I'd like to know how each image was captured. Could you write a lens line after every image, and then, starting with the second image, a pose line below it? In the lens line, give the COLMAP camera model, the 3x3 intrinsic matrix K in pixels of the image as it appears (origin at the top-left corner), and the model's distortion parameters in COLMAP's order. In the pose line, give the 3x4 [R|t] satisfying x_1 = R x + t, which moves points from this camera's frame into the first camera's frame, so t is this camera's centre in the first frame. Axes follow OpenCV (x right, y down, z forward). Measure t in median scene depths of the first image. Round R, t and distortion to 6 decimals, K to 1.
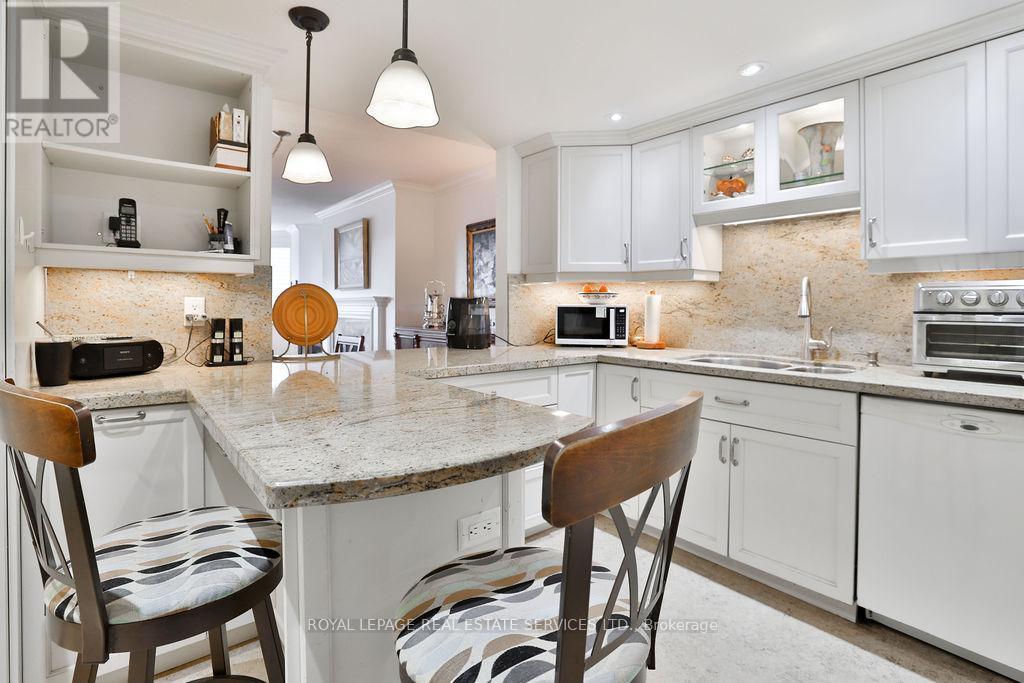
lens RADIAL K [[495.1, 0, 513.5], [0, 495.1, 310.5], [0, 0, 1]] dist [-0.026639, 0.000196]
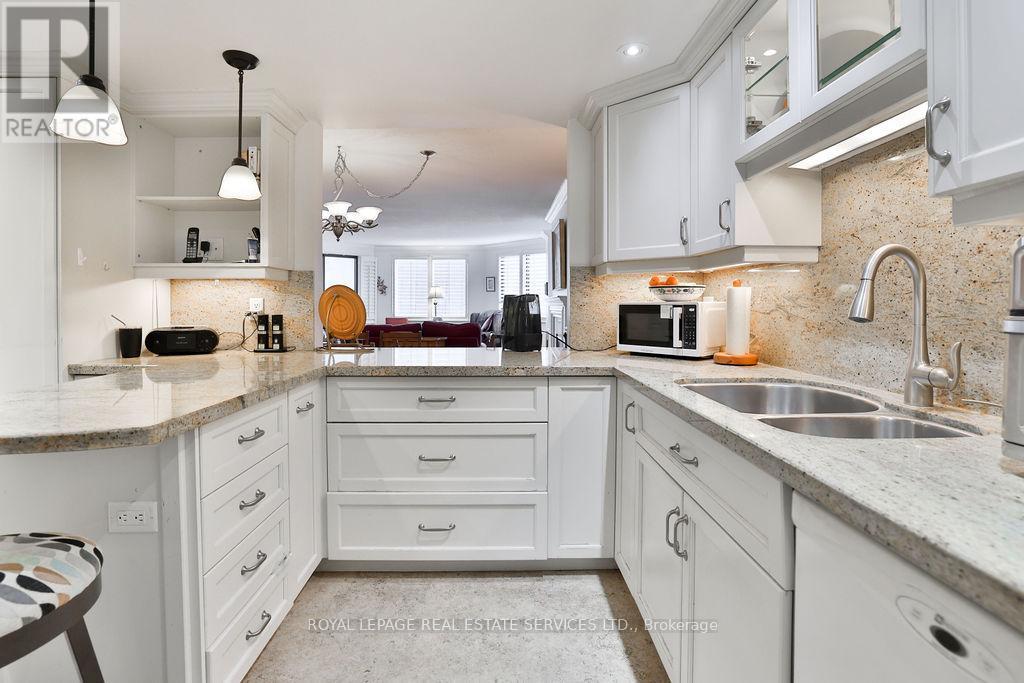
lens RADIAL K [[495.1, 0, 513.5], [0, 495.1, 310.5], [0, 0, 1]] dist [-0.026639, 0.000196]
pose [[0.791289, 0.001646, -0.611440, 0.493623], [-0.003633, 0.999991, -0.002009, 0.004320], [0.611431, 0.003811, 0.791288, 0.282879]]
